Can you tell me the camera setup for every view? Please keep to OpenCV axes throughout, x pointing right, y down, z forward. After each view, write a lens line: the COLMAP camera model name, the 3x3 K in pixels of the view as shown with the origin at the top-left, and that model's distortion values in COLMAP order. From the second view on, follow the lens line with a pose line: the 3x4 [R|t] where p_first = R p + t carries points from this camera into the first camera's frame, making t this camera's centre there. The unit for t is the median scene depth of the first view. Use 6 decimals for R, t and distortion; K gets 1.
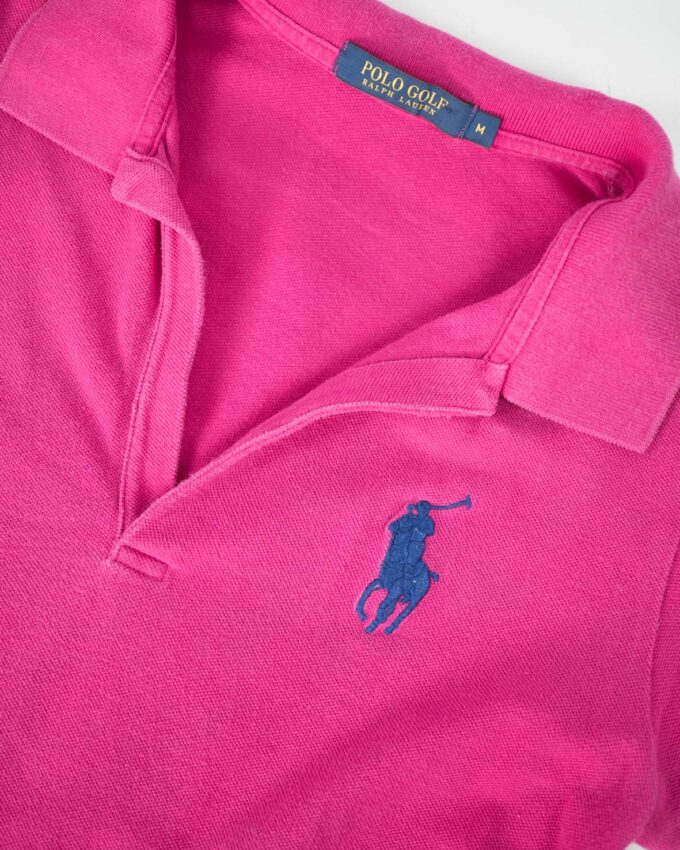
lens RADIAL K [[1317.9, 0, 340.0], [0, 1317.9, 425.0], [0, 0, 1]] dist [-0.060512, -0.109742]
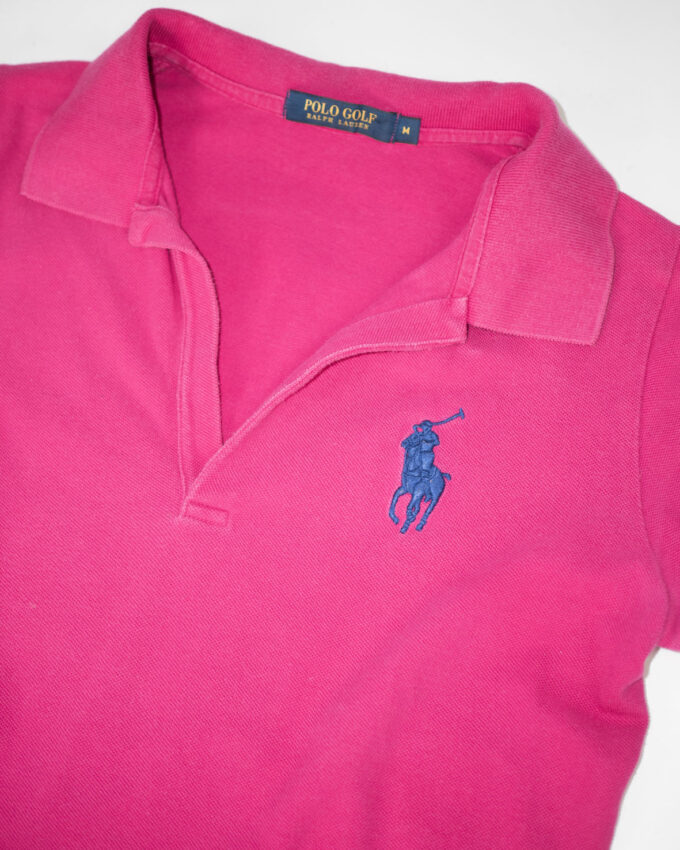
lens RADIAL K [[1317.9, 0, 340.0], [0, 1317.9, 425.0], [0, 0, 1]] dist [-0.060512, -0.109742]
pose [[0.976842, -0.213118, -0.018992, 0.008866], [0.206234, 0.961483, -0.181710, 0.265136], [0.056986, 0.173585, 0.983169, -0.194475]]
